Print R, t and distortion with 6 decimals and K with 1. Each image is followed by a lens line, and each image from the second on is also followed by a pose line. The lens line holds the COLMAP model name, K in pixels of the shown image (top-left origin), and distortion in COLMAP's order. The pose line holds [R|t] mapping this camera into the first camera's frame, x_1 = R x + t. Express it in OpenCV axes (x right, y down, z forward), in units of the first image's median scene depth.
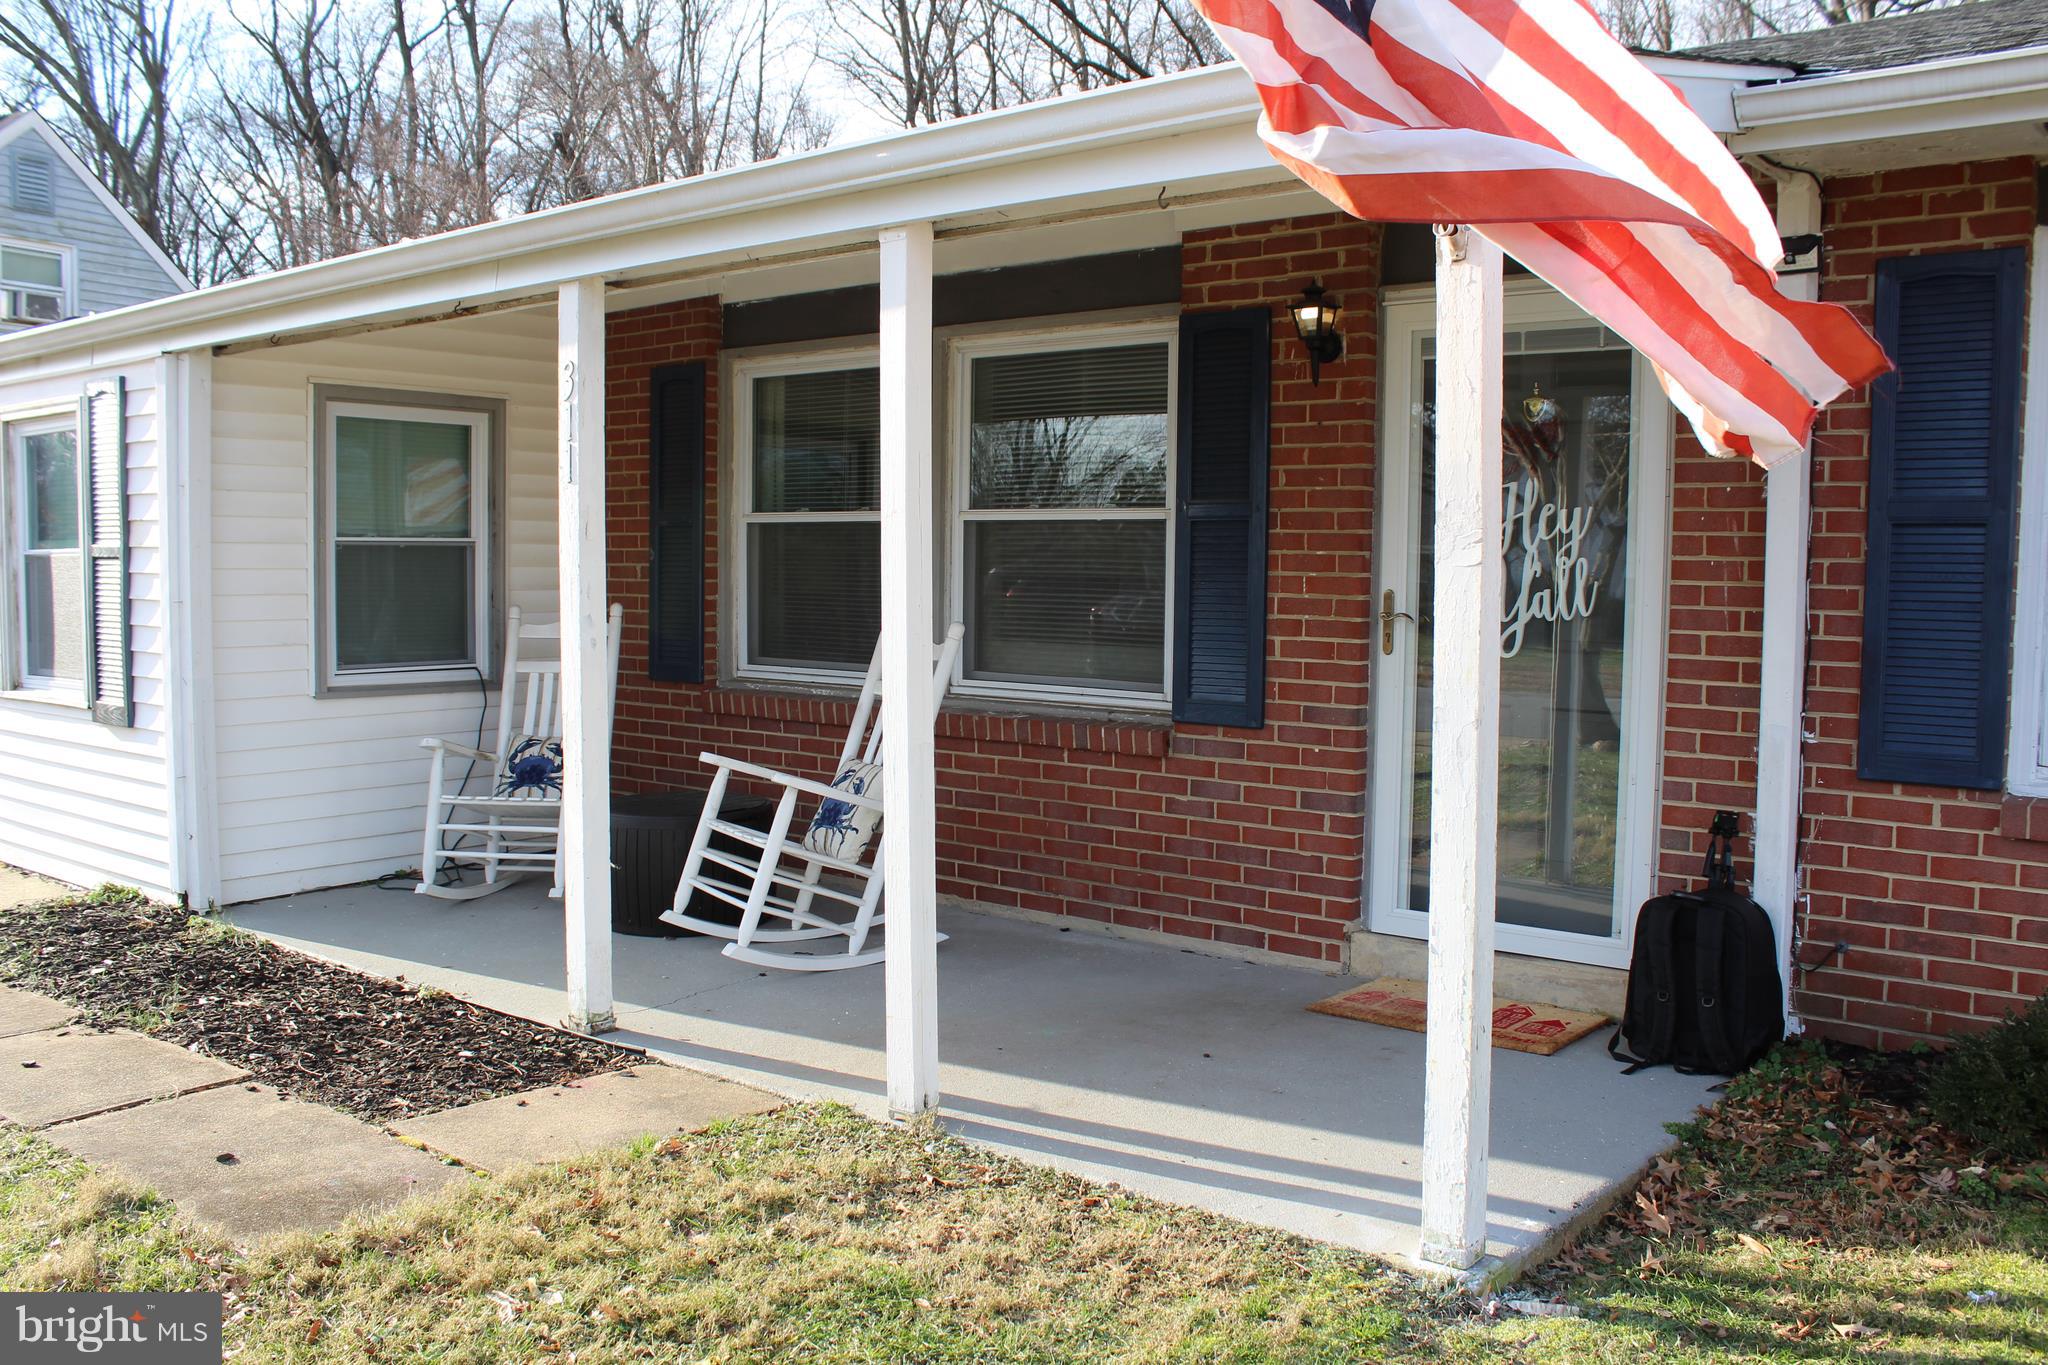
lens RADIAL K [[1716.3, 0, 1024.0], [0, 1716.3, 682.5], [0, 0, 1]] dist [-0.155993, 0.142610]
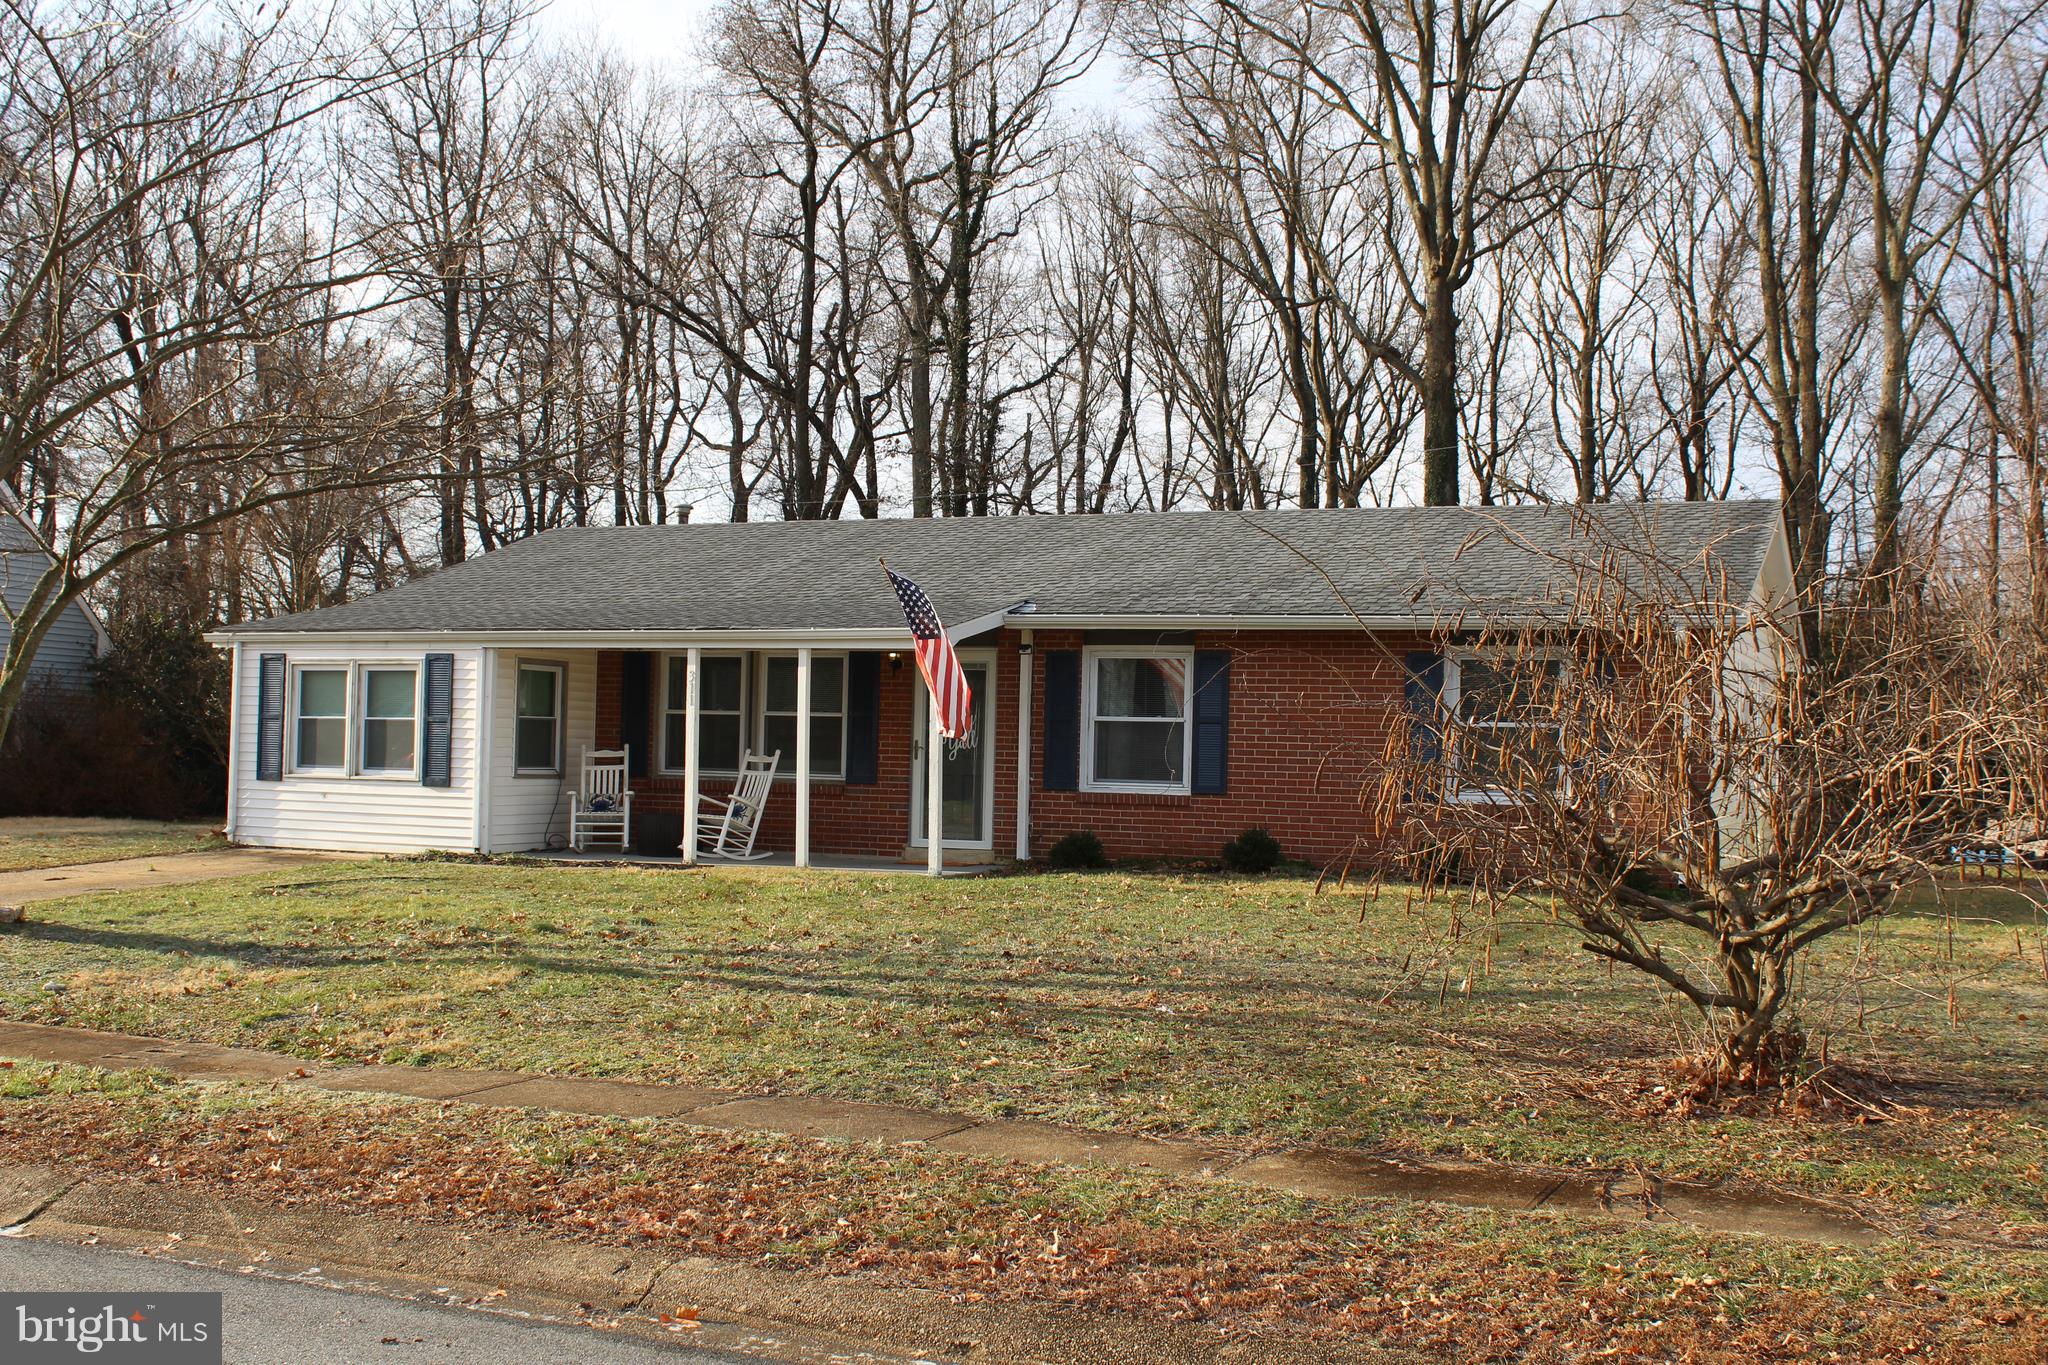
lens RADIAL K [[2152.1, 0, 1024.0], [0, 2152.1, 682.5], [0, 0, 1]] dist [-0.095898, 0.007086]
pose [[0.967646, 0.017989, 0.251668, -0.530695], [0.006426, 0.995374, -0.095857, 0.197433], [-0.252228, 0.094373, 0.963055, -2.574836]]
